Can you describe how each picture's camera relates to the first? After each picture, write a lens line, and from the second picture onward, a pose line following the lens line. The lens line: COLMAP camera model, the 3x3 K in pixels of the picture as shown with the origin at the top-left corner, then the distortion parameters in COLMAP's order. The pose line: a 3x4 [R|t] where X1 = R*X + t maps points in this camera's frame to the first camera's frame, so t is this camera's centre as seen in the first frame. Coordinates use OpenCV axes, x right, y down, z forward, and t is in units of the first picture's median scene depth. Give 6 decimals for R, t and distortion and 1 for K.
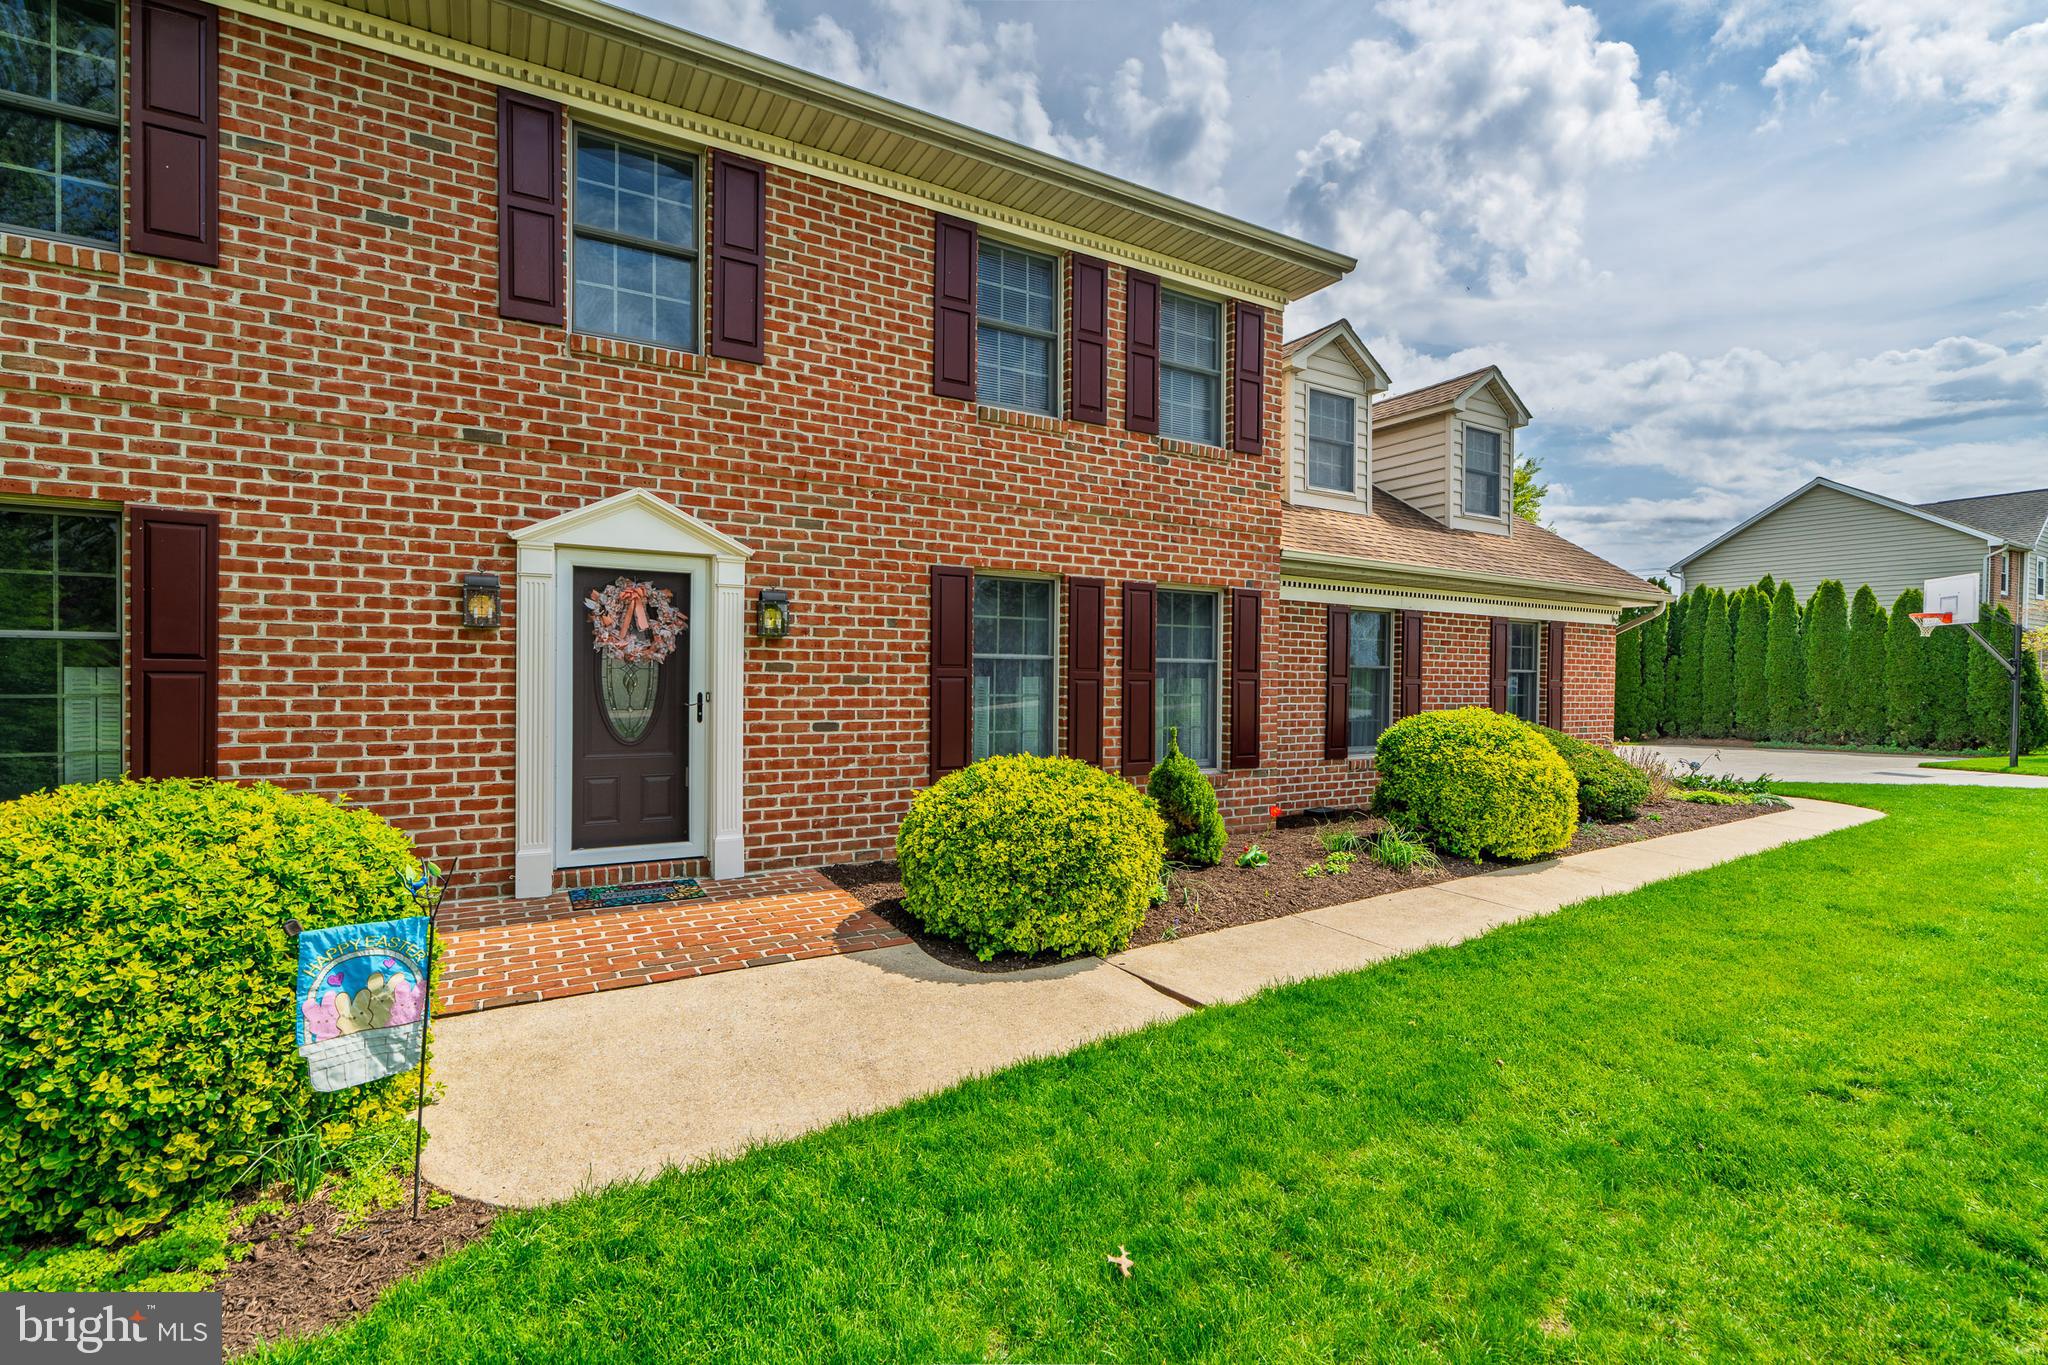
lens RADIAL K [[914.4, 0, 1030.7], [0, 914.4, 686.5], [0, 0, 1]] dist [-0.004038, 0.001787]
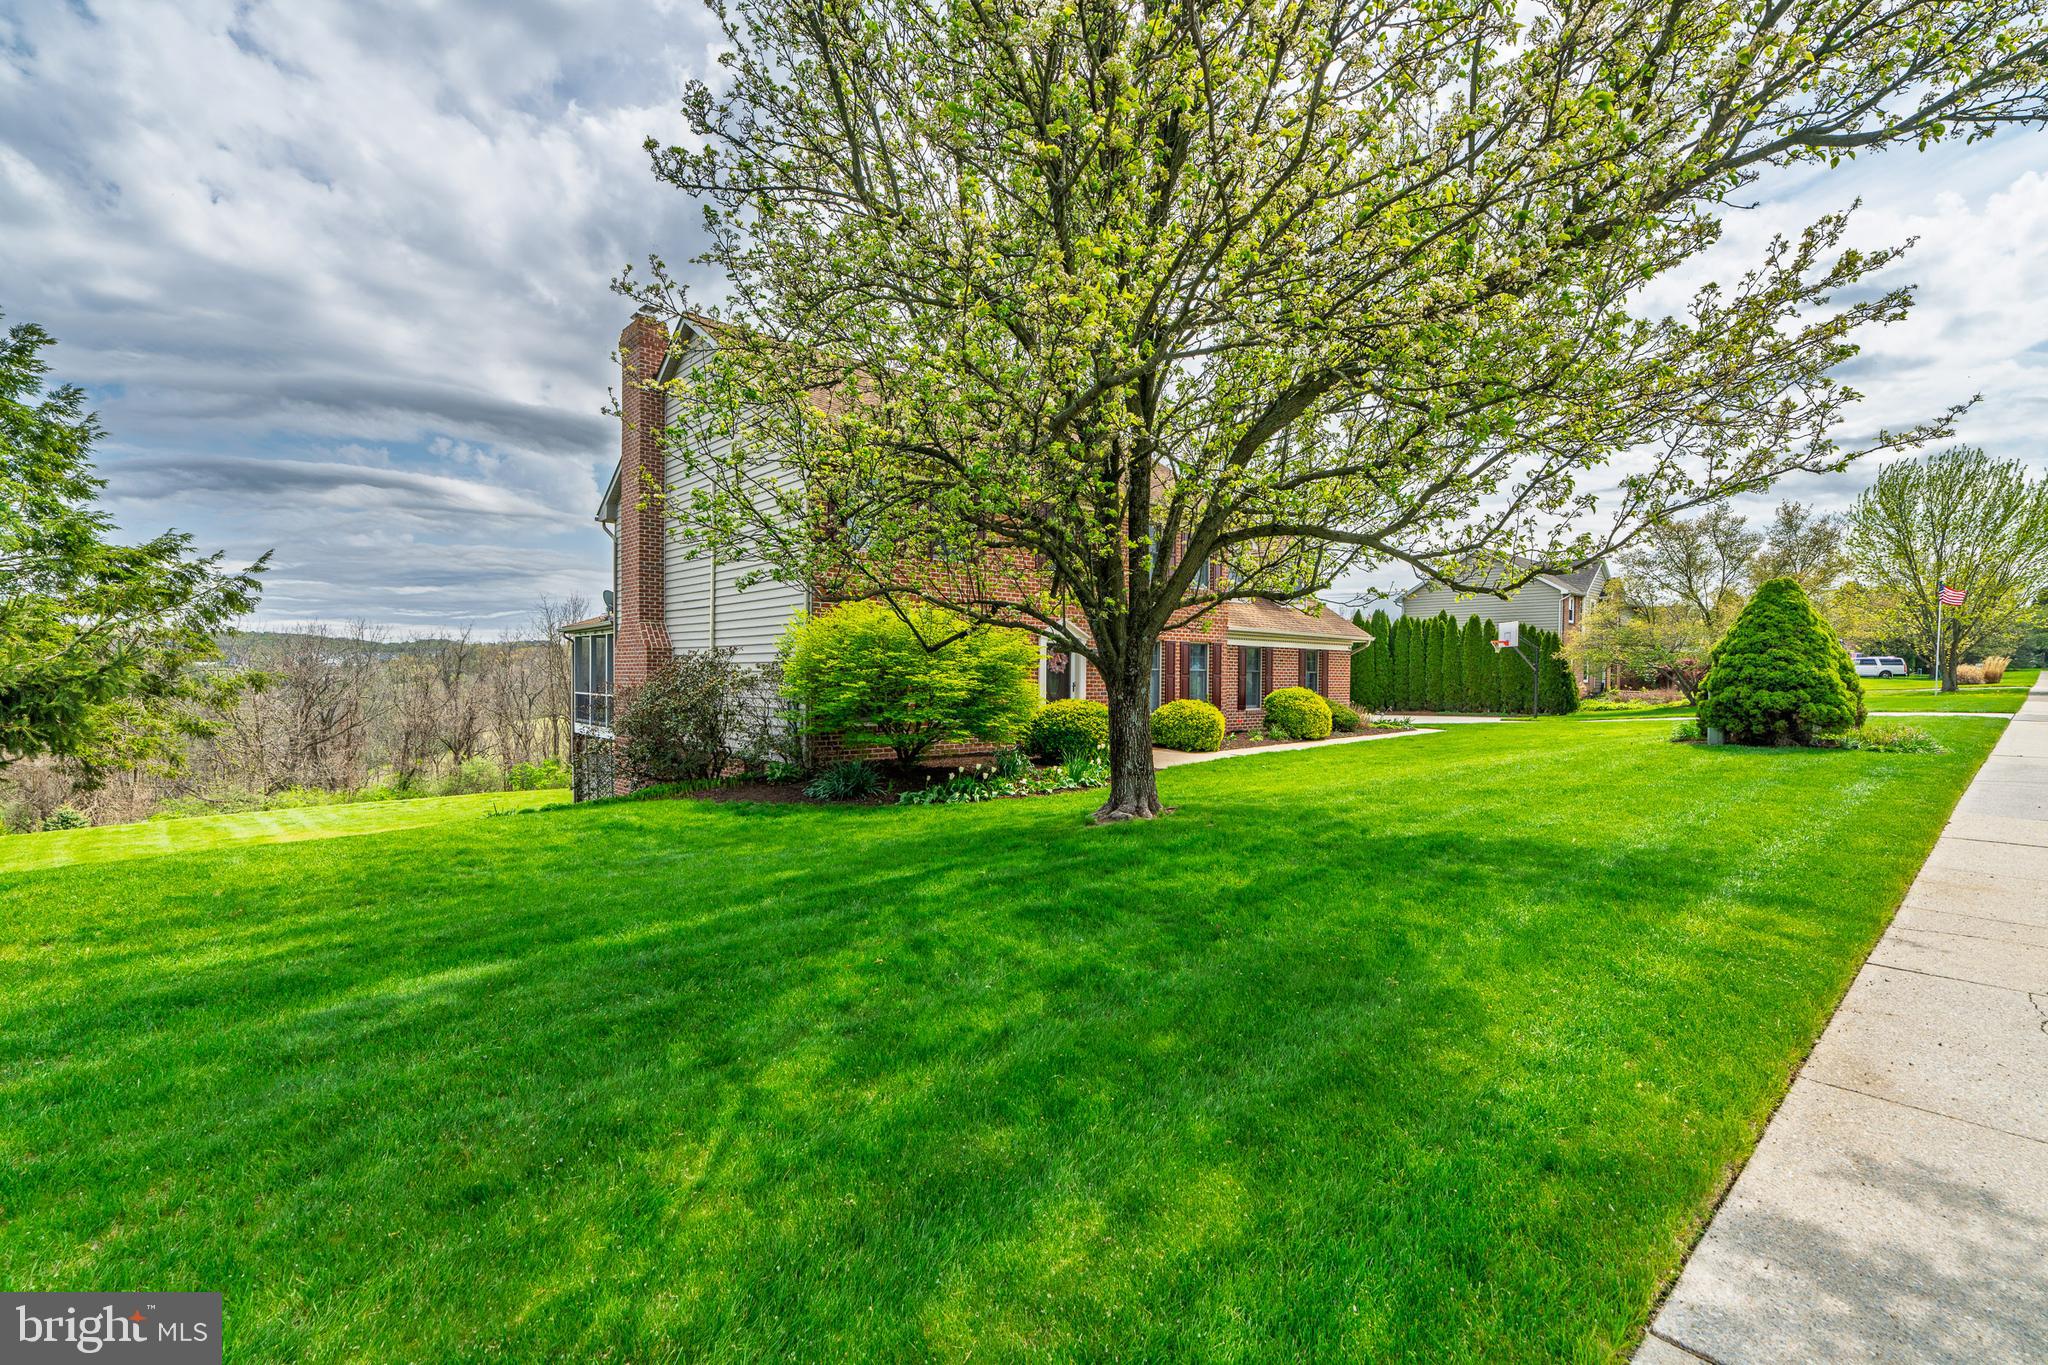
lens RADIAL K [[914.4, 0, 1022.0], [0, 914.4, 673.9], [0, 0, 1]] dist [-0.004038, 0.001787]
pose [[0.980553, -0.002977, 0.196231, -0.888150], [0.003767, 0.999986, -0.003650, -0.010282], [-0.196217, 0.004318, 0.980551, -1.570731]]
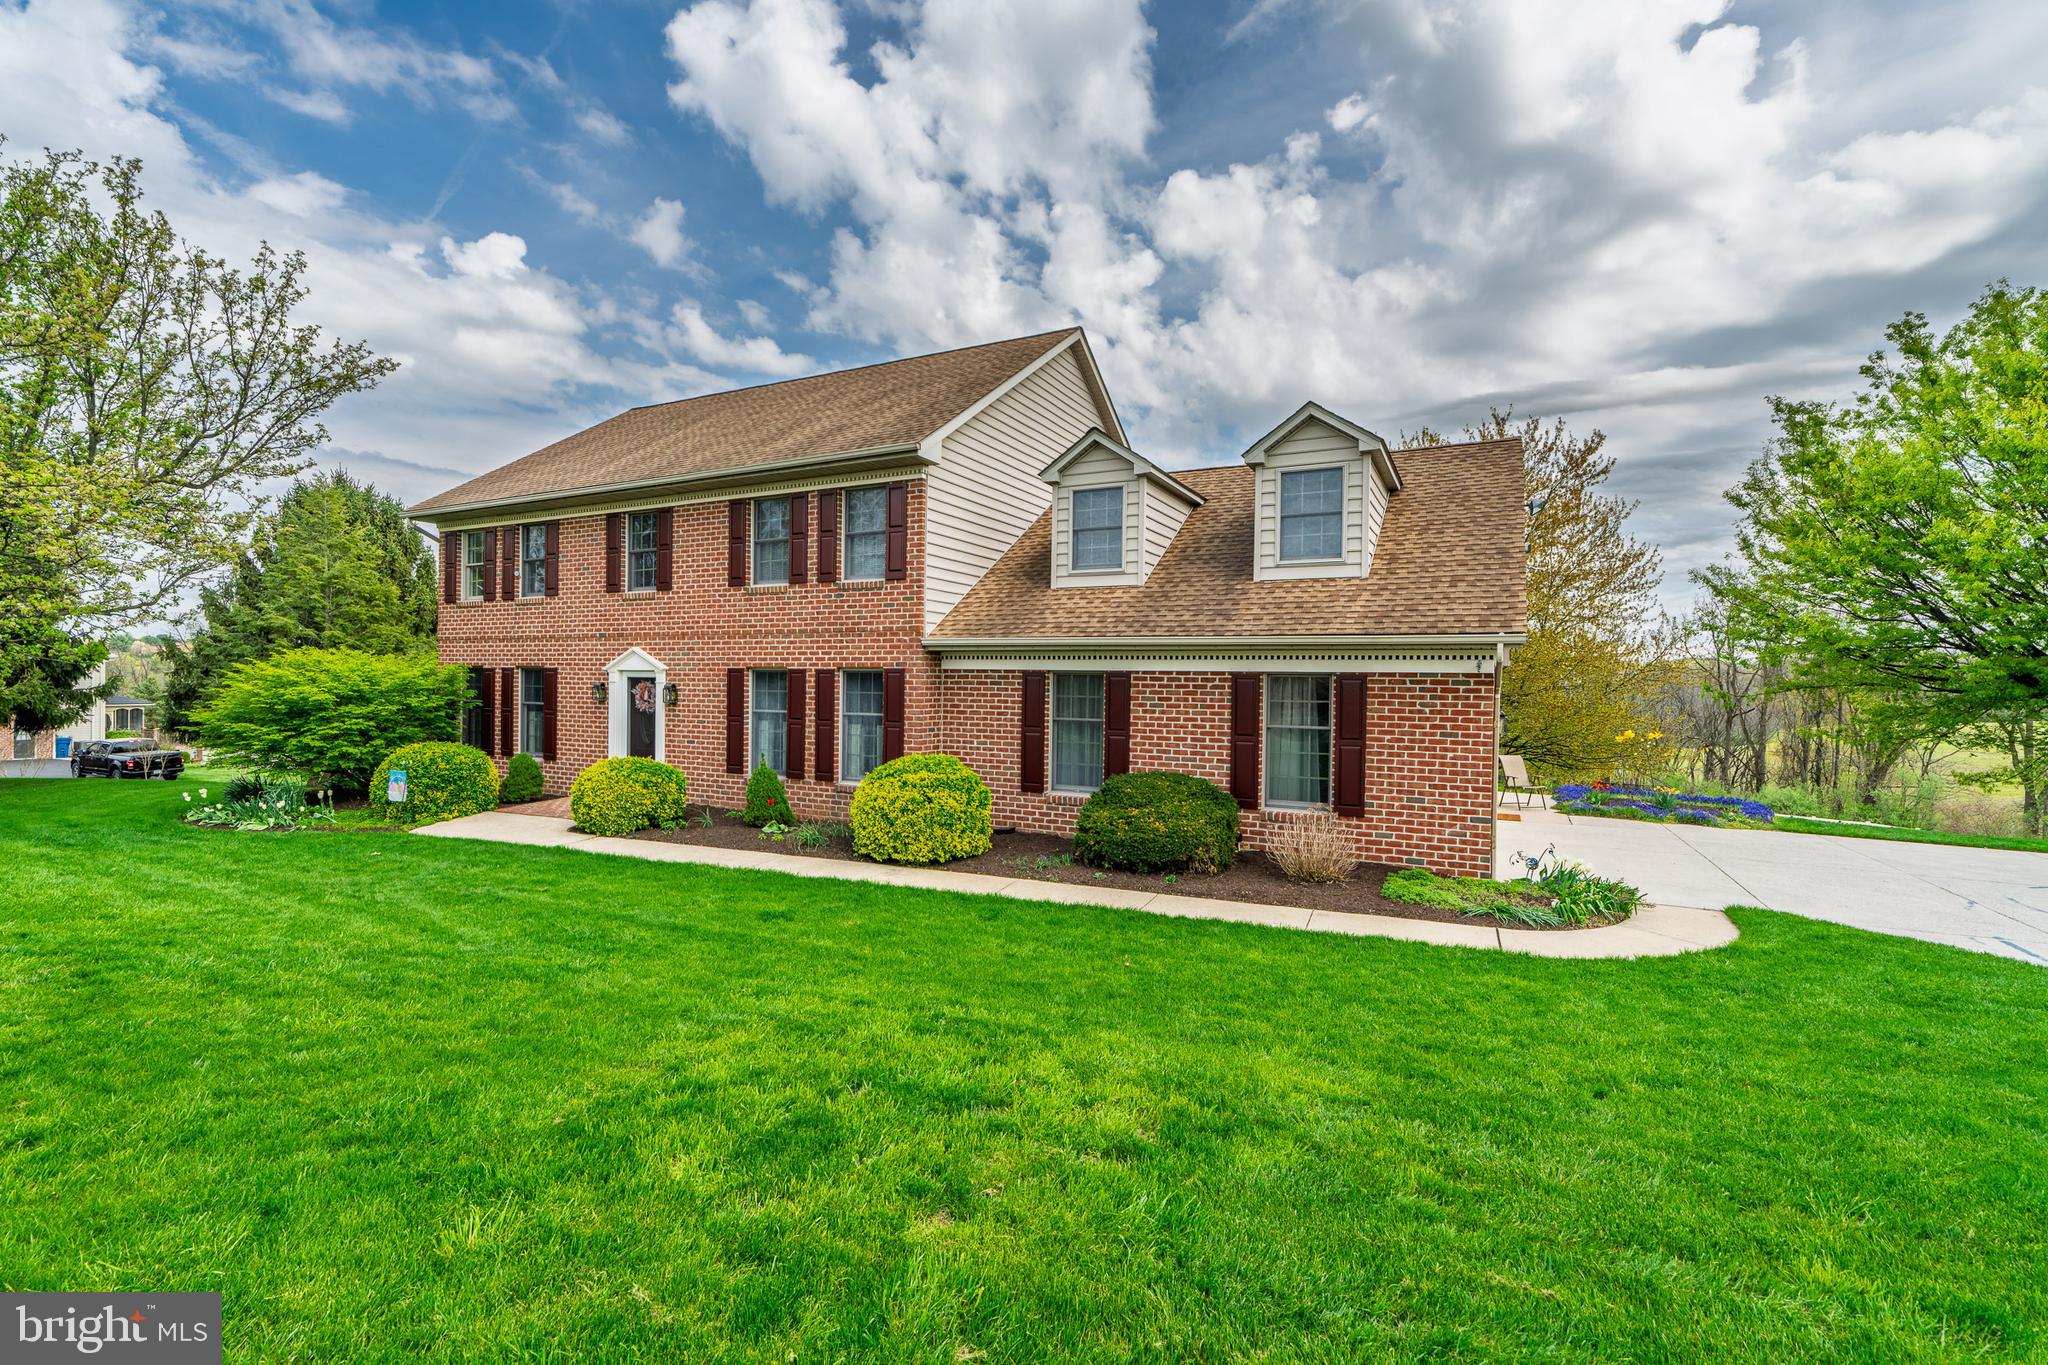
lens RADIAL K [[914.4, 0, 1030.4], [0, 914.4, 697.6], [0, 0, 1]] dist [-0.004038, 0.001787]
pose [[0.539231, 0.009143, -0.842108, 1.782947], [-0.014691, 0.999891, 0.001449, -0.068043], [0.842030, 0.011591, 0.539306, 0.395749]]
